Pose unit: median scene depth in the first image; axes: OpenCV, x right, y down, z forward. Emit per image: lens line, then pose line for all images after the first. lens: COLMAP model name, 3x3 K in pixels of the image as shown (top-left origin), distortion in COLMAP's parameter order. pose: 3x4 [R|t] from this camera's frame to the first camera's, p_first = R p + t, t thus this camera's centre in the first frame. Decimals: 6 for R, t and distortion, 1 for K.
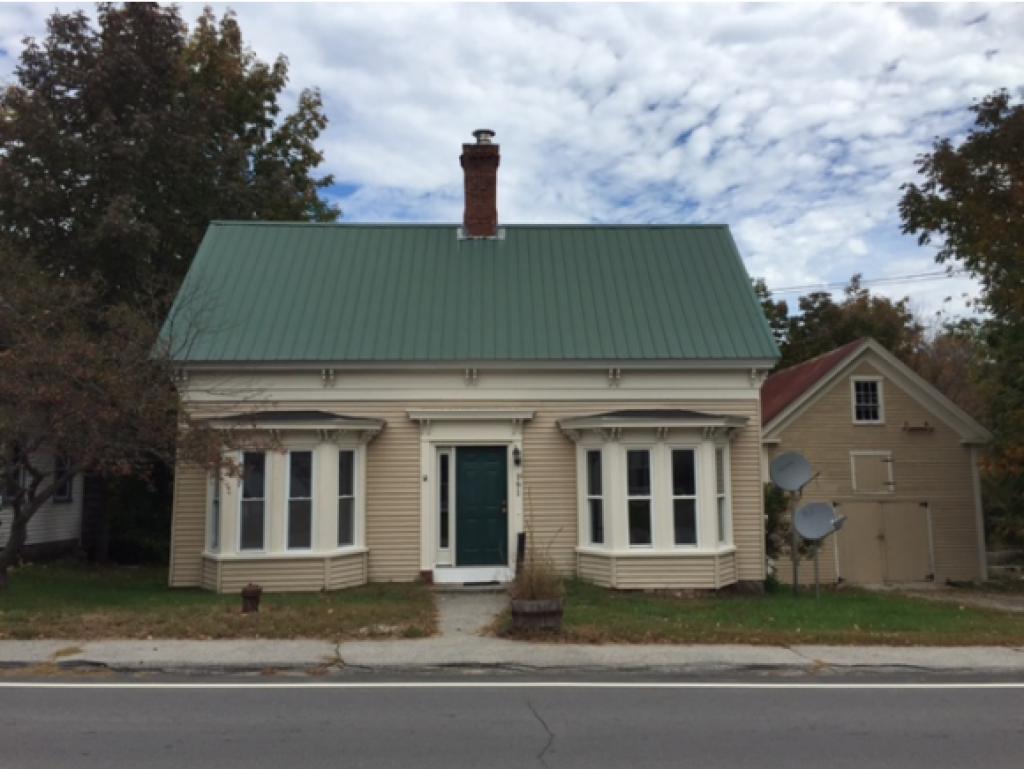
lens RADIAL K [[869.8, 0, 518.4], [0, 869.8, 378.0], [0, 0, 1]] dist [0.085449, -0.136247]
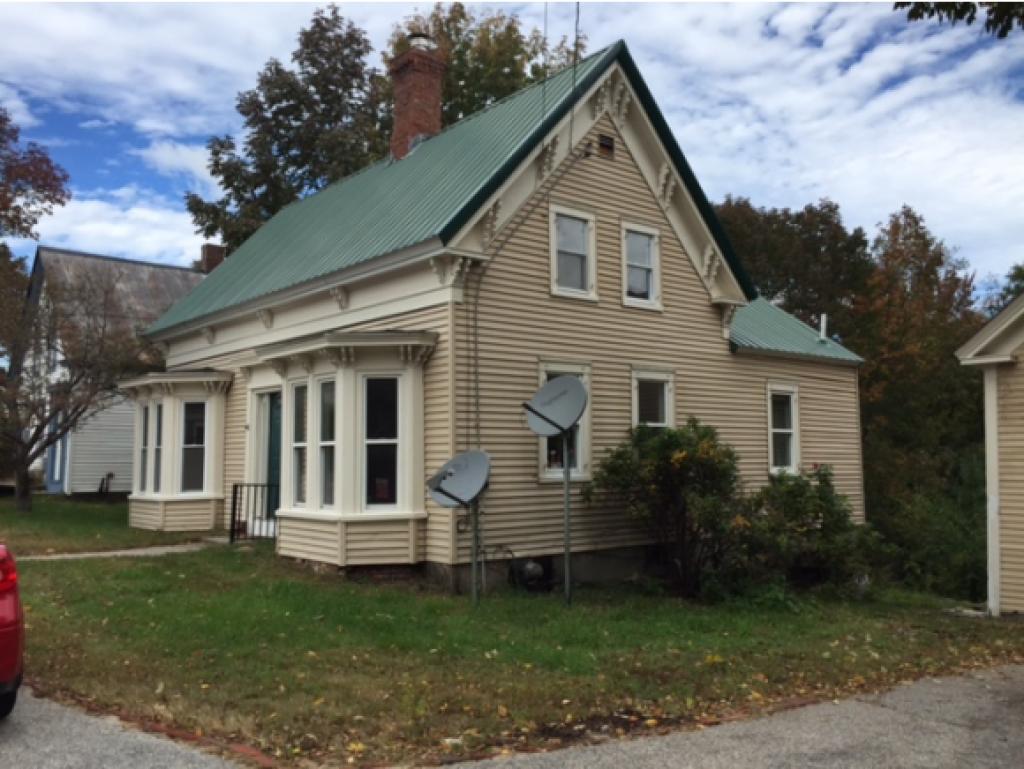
lens RADIAL K [[869.8, 0, 518.4], [0, 869.8, 378.0], [0, 0, 1]] dist [0.085449, -0.136247]
pose [[0.619788, -0.066398, -0.781955, 0.847855], [0.089171, 0.995919, -0.013888, 0.099514], [0.779687, -0.061120, 0.623180, 0.623094]]
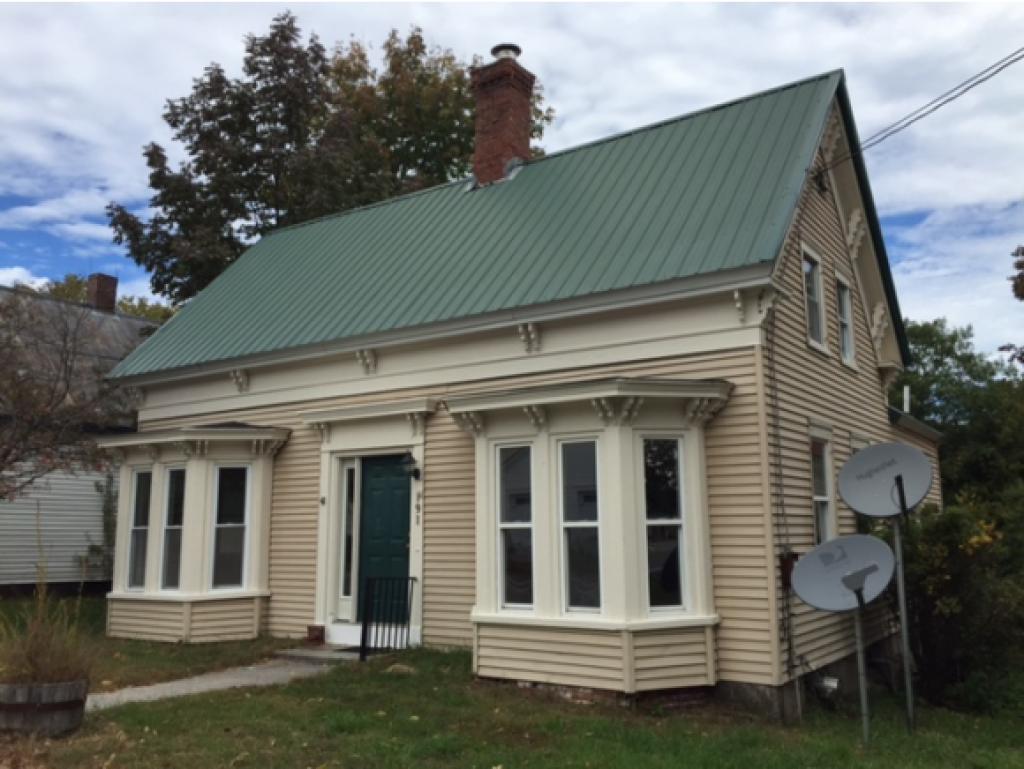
lens RADIAL K [[869.8, 0, 518.4], [0, 869.8, 378.0], [0, 0, 1]] dist [0.085449, -0.136247]
pose [[0.810574, -0.098303, -0.577326, 0.473375], [0.069060, 0.994978, -0.072458, 0.074871], [0.581550, 0.018862, 0.813292, 0.477629]]
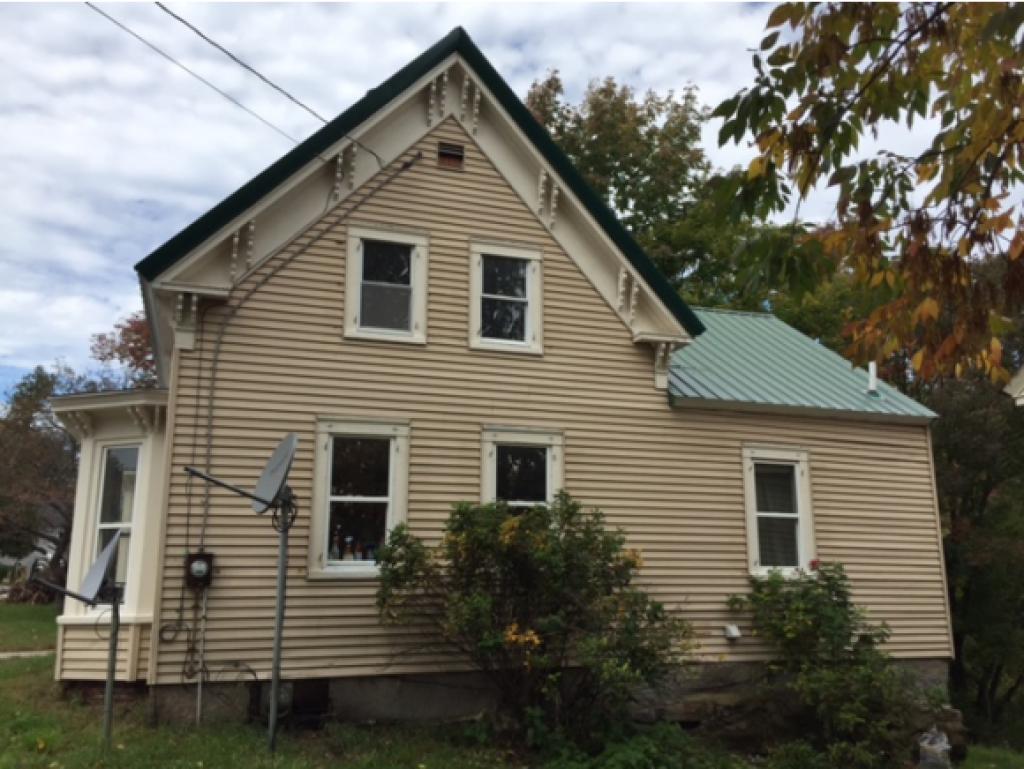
lens RADIAL K [[869.8, 0, 518.4], [0, 869.8, 378.0], [0, 0, 1]] dist [0.085449, -0.136247]
pose [[0.310478, -0.198083, -0.929713, 0.869353], [0.102474, 0.979323, -0.174431, 0.164169], [0.945041, -0.041114, 0.324356, 1.038255]]
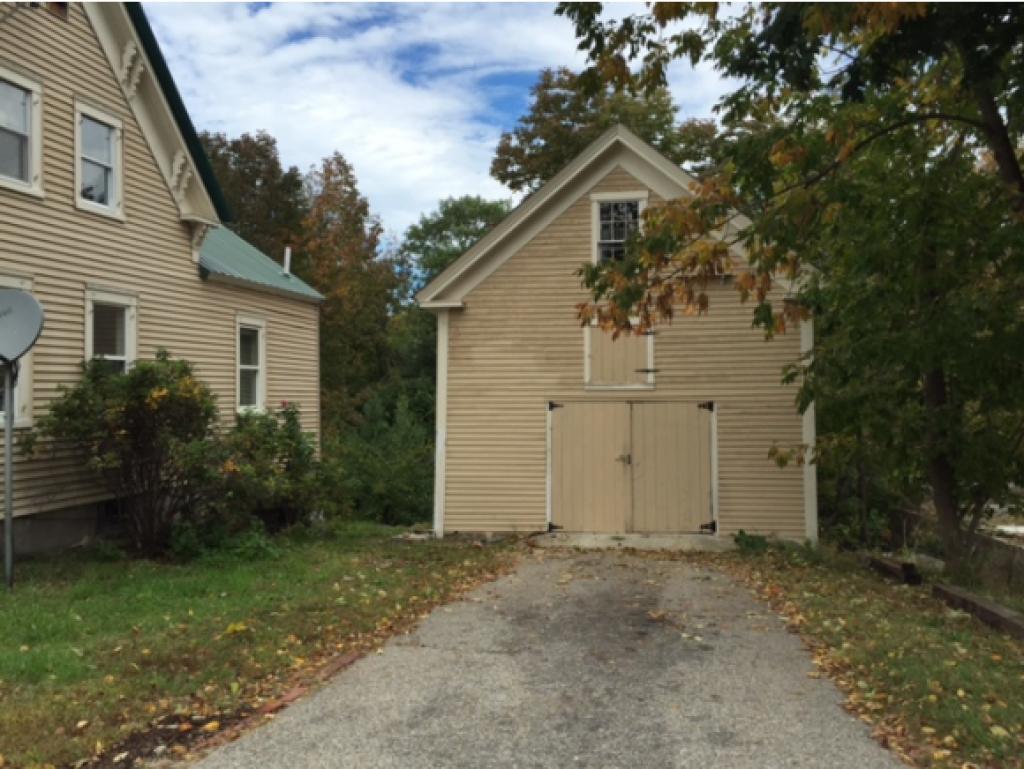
lens RADIAL K [[869.8, 0, 518.4], [0, 869.8, 378.0], [0, 0, 1]] dist [0.085449, -0.136247]
pose [[0.971061, -0.006258, -0.238751, 0.753736], [0.029971, 0.994947, 0.095820, 0.102711], [0.236945, -0.100202, 0.966342, 0.639820]]
